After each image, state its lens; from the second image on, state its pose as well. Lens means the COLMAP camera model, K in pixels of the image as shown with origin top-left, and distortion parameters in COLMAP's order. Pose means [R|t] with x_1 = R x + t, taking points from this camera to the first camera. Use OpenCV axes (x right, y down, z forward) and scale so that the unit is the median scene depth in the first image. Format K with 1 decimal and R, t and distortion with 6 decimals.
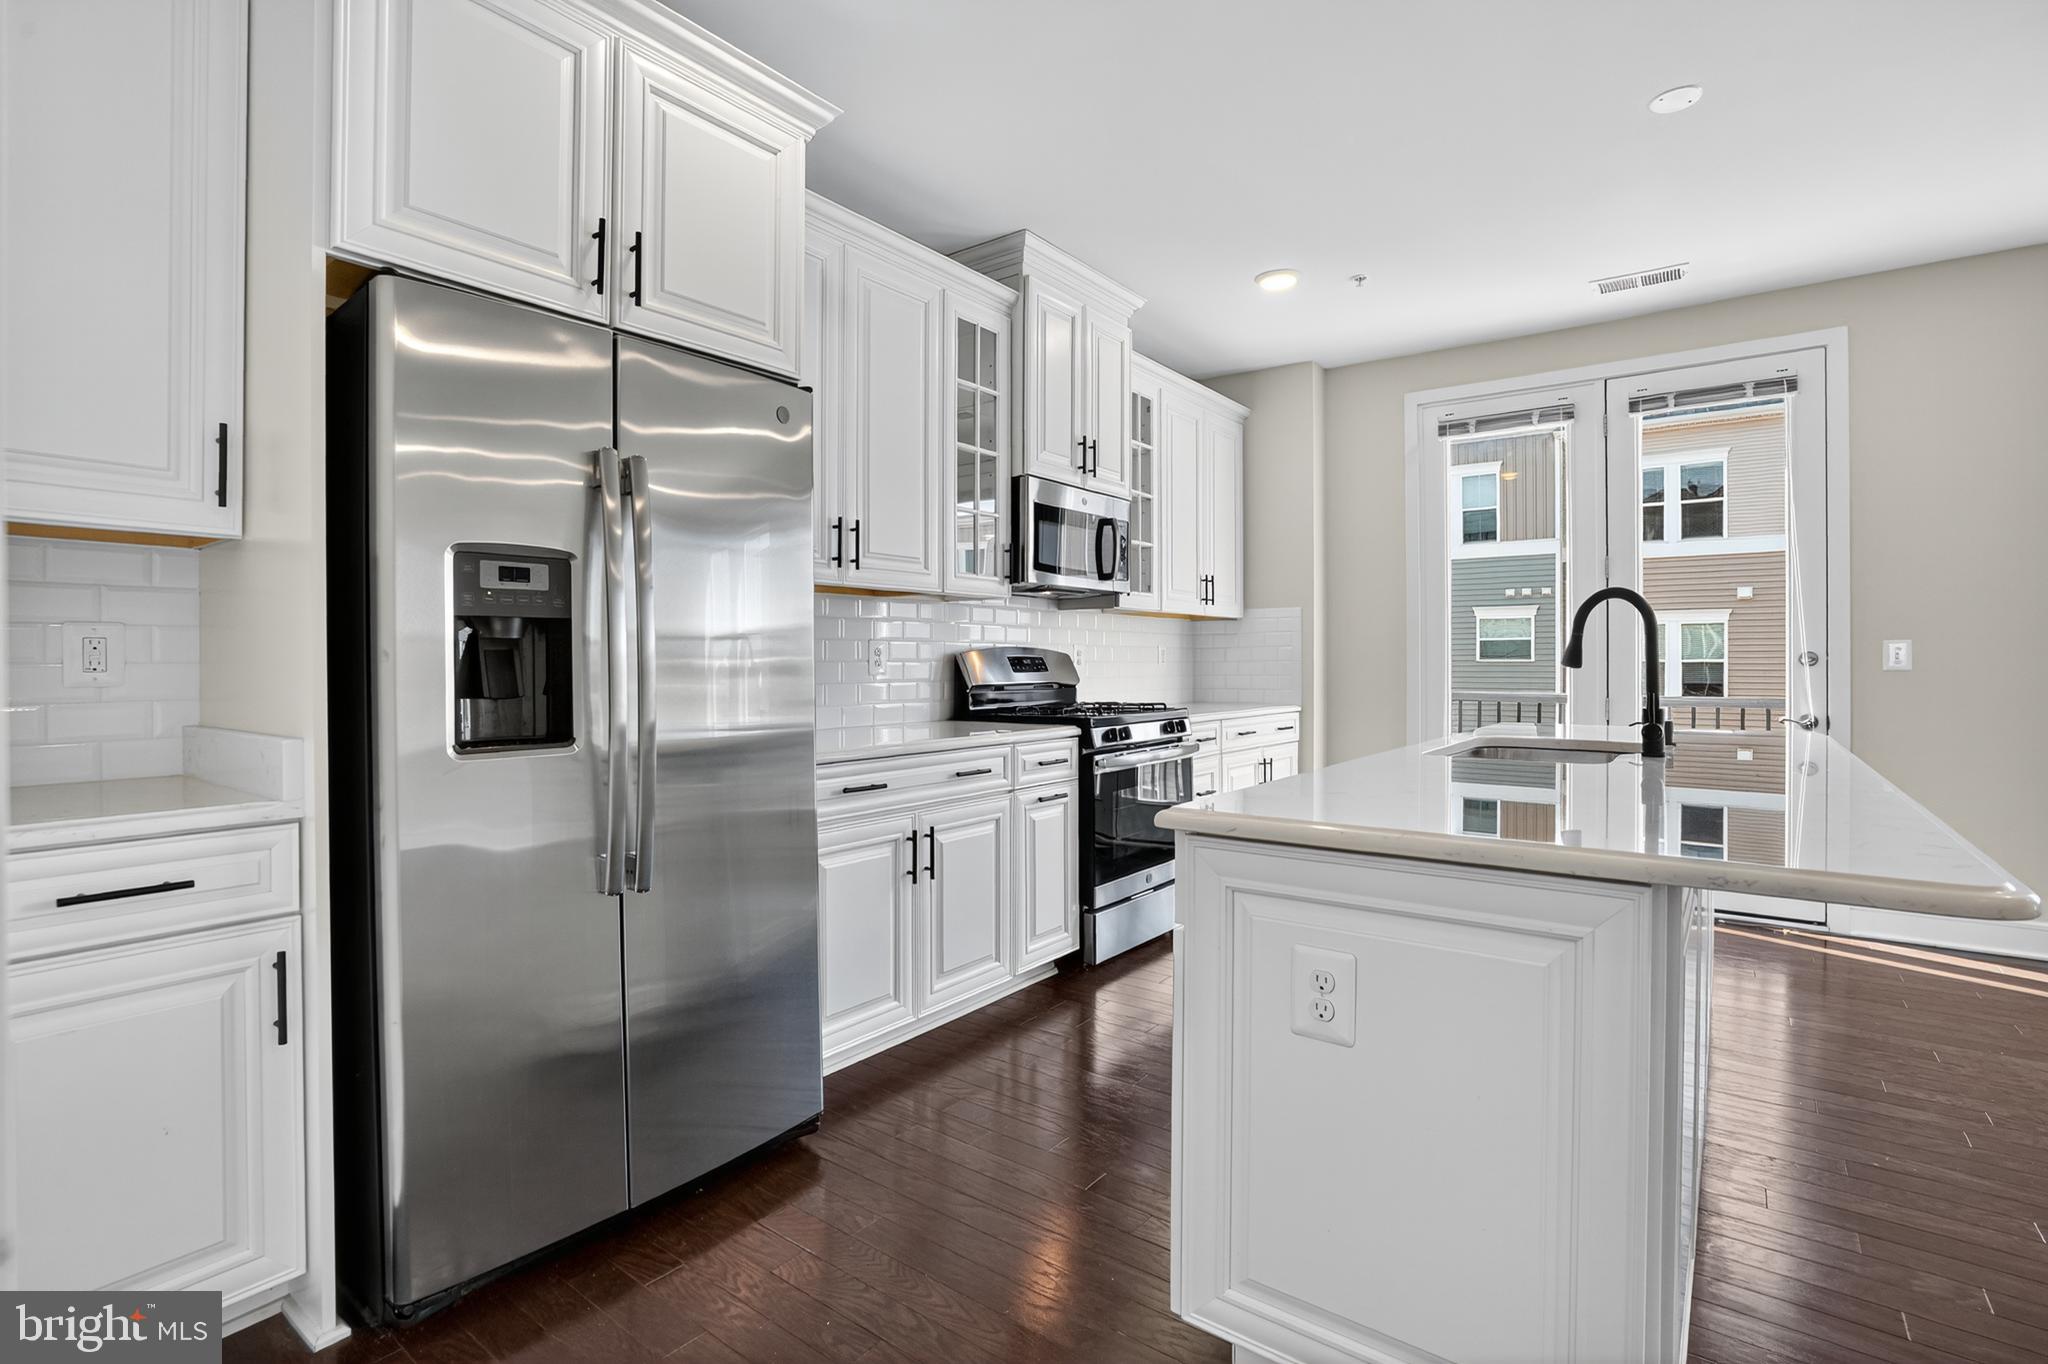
lens RADIAL K [[962.6, 0, 1018.5], [0, 962.6, 657.6], [0, 0, 1]] dist [-0.051002, 0.018485]
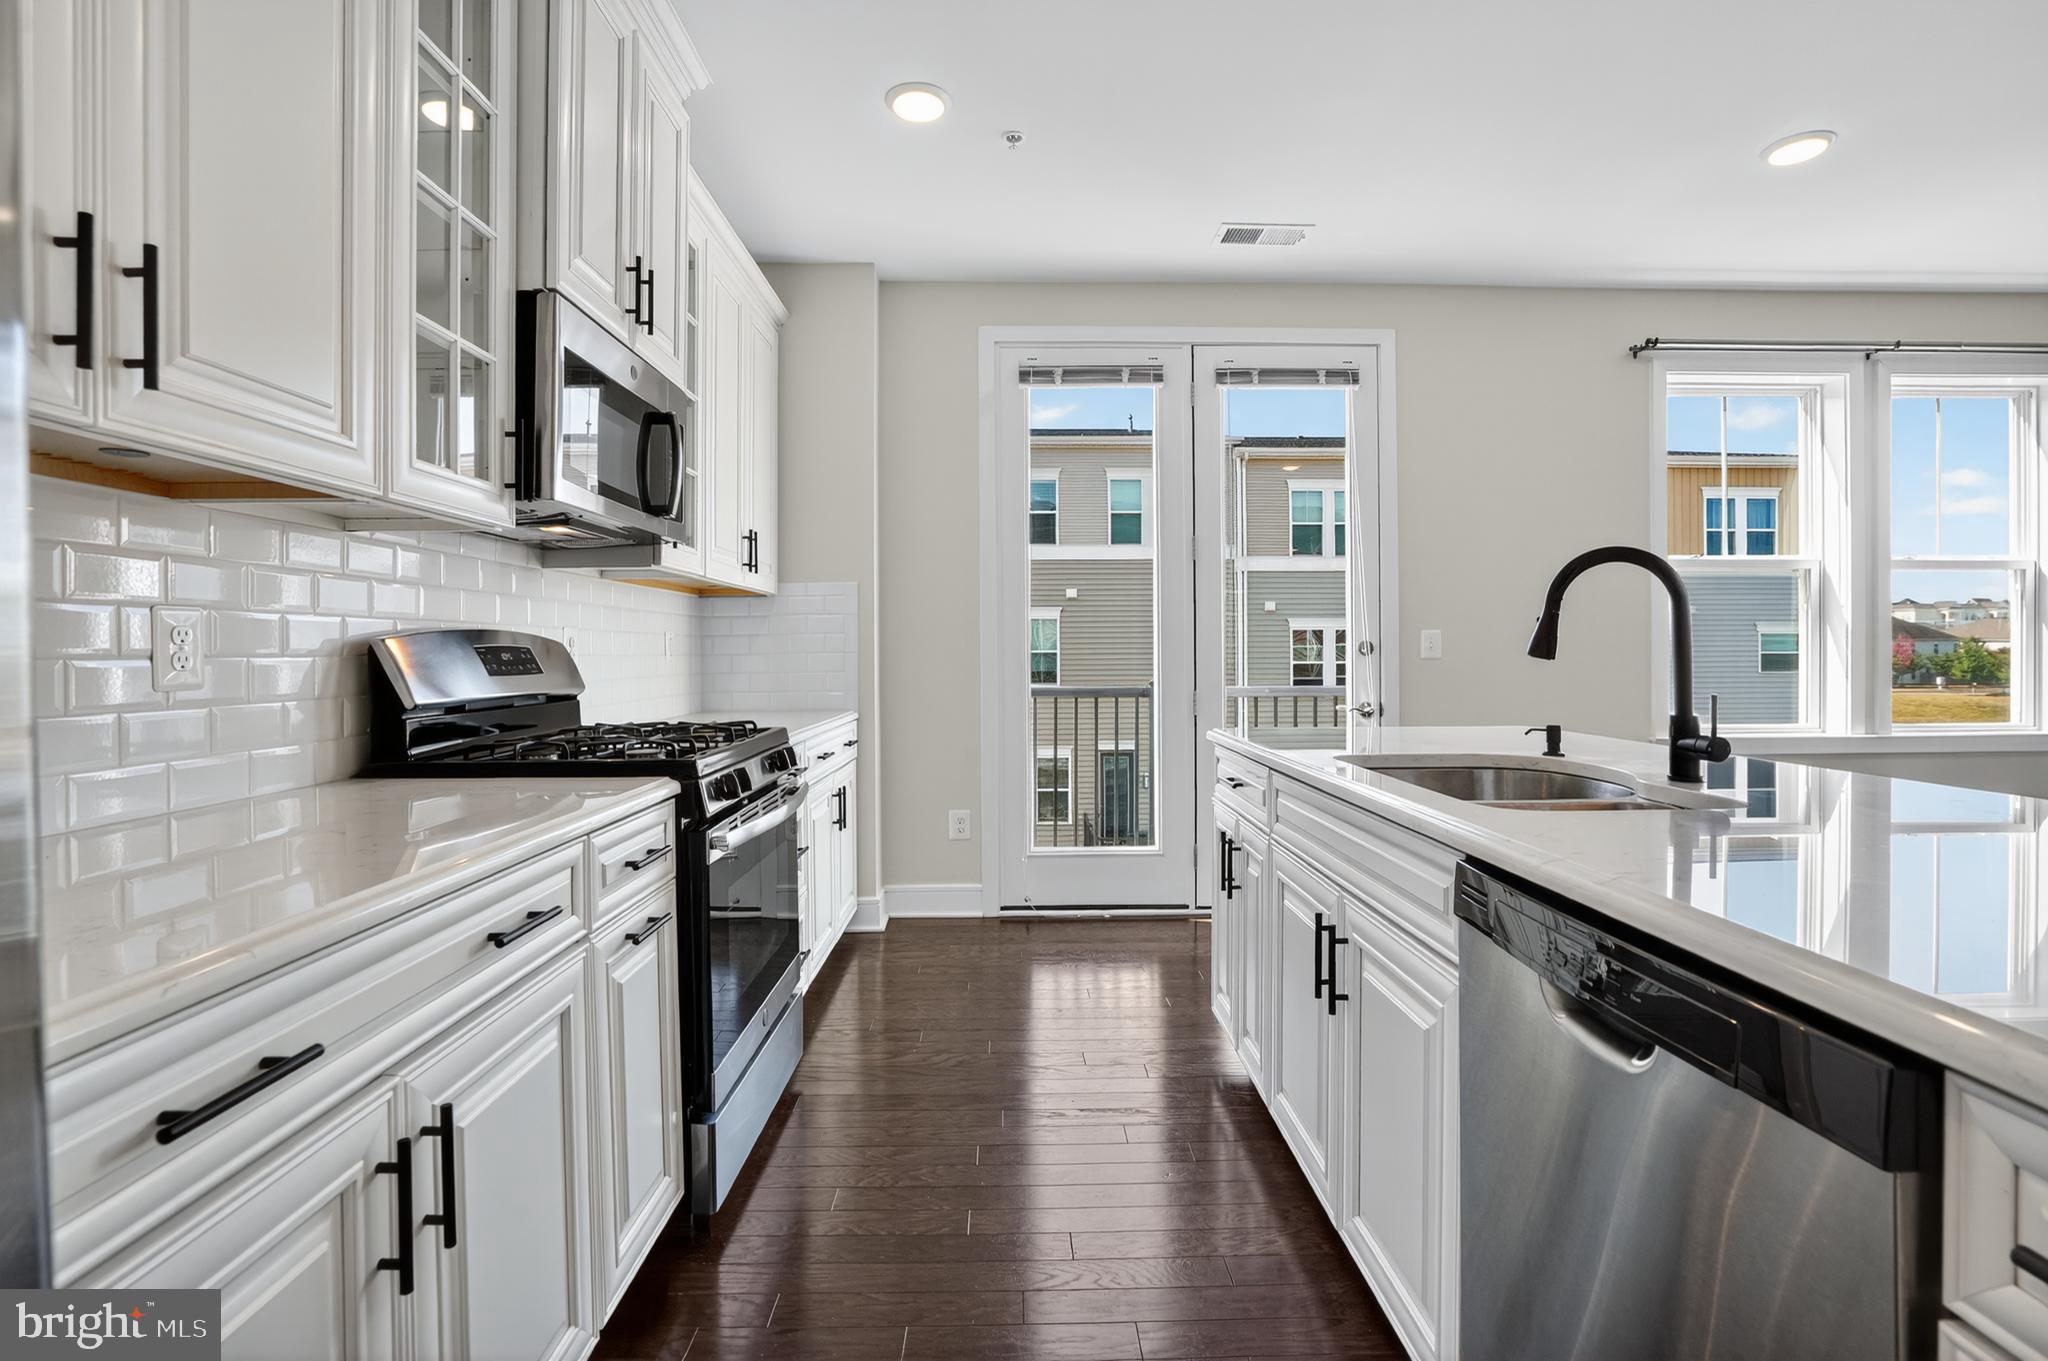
lens RADIAL K [[962.6, 0, 1018.5], [0, 962.6, 656.1], [0, 0, 1]] dist [-0.051002, 0.018485]
pose [[0.787285, -0.006980, 0.616549, -0.099810], [0.003388, 0.999970, 0.006995, 0.001541], [-0.616580, -0.003418, 0.787285, 0.421291]]
